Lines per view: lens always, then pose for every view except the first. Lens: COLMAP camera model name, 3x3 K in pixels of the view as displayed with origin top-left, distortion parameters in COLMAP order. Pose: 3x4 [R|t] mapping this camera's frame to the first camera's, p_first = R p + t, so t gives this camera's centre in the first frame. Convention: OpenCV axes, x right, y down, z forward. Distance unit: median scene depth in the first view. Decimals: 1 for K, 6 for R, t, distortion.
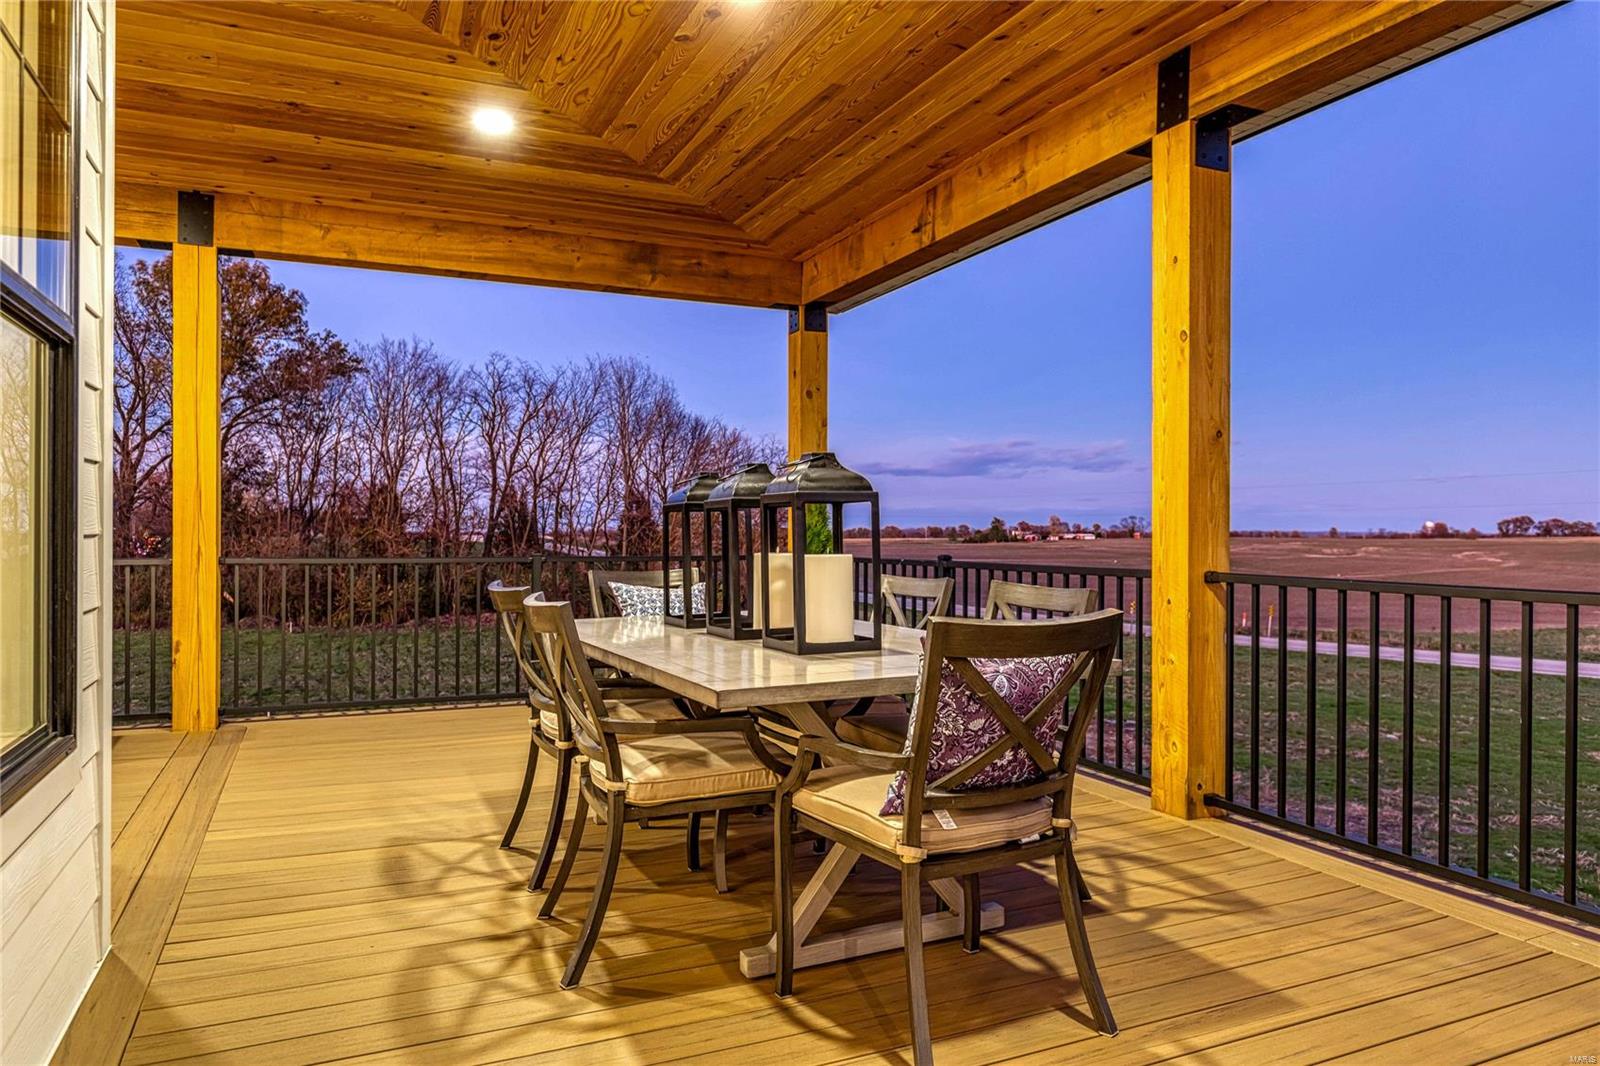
lens RADIAL K [[1079.3, 0, 814.7], [0, 1079.3, 531.8], [0, 0, 1]] dist [0.003571, -0.000167]
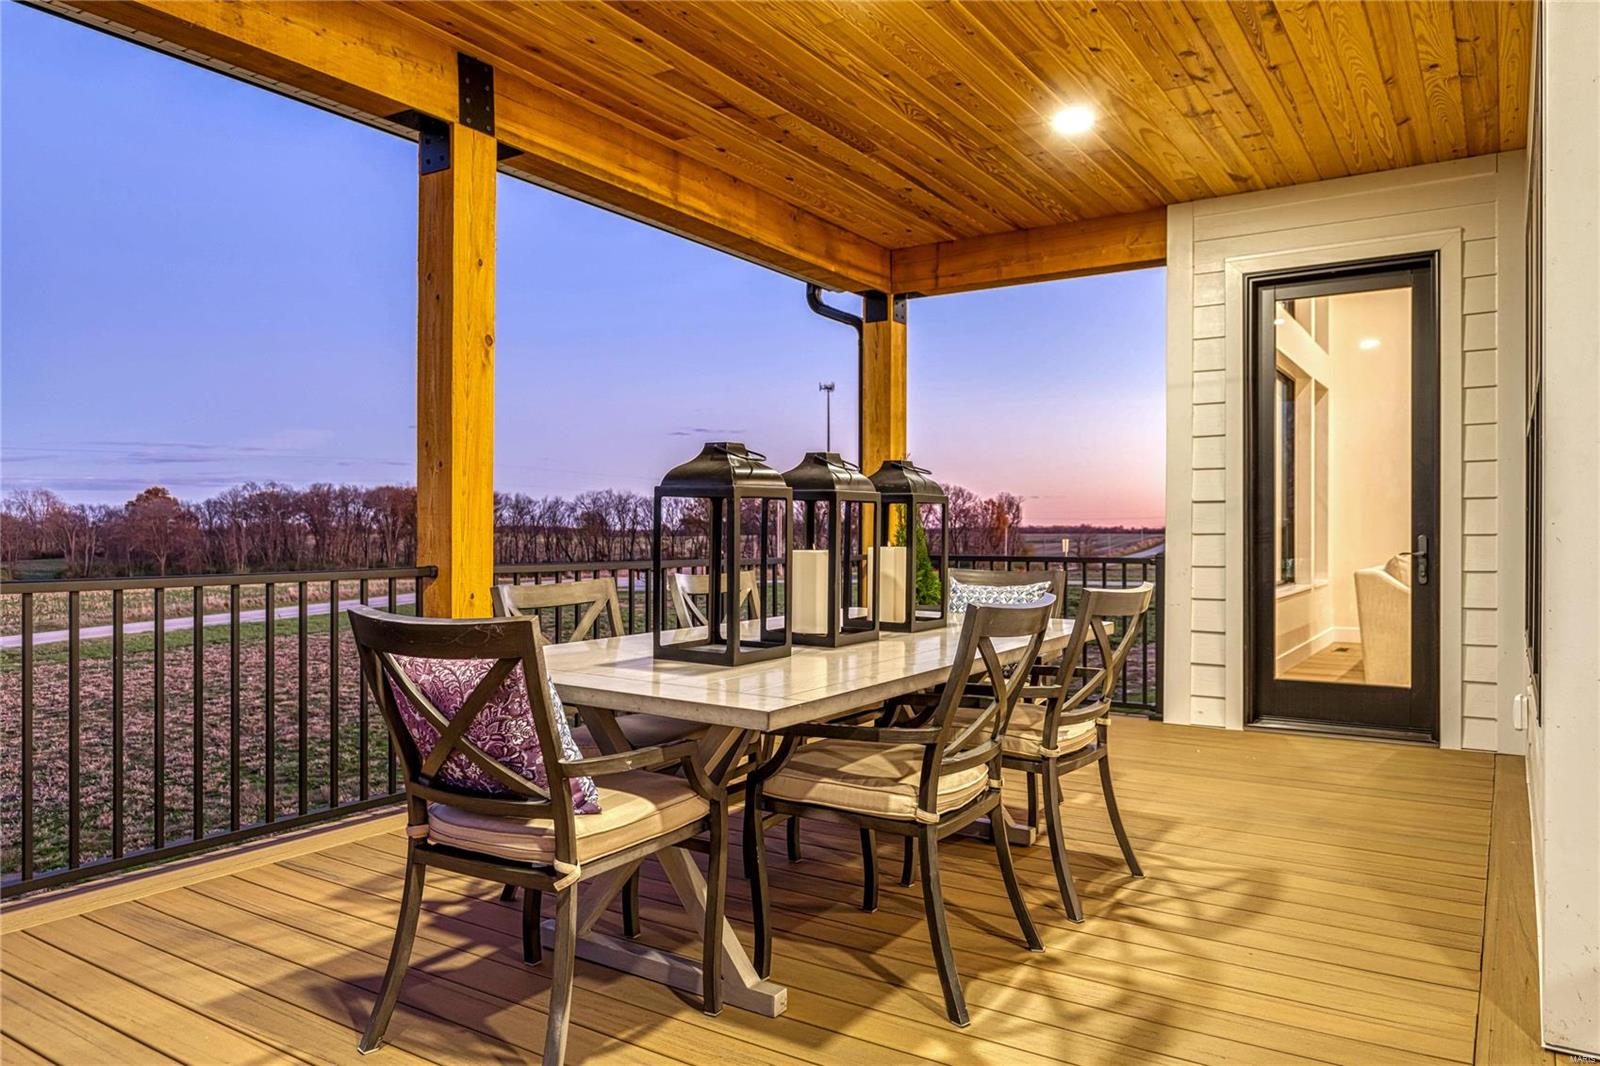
lens RADIAL K [[1079.3, 0, 810.7], [0, 1079.3, 534.5], [0, 0, 1]] dist [0.003571, -0.000167]
pose [[-0.536652, -0.005470, 0.843786, -0.921786], [-0.001217, 0.999983, 0.005708, 0.000792], [-0.843803, 0.002036, -0.536649, 1.683641]]
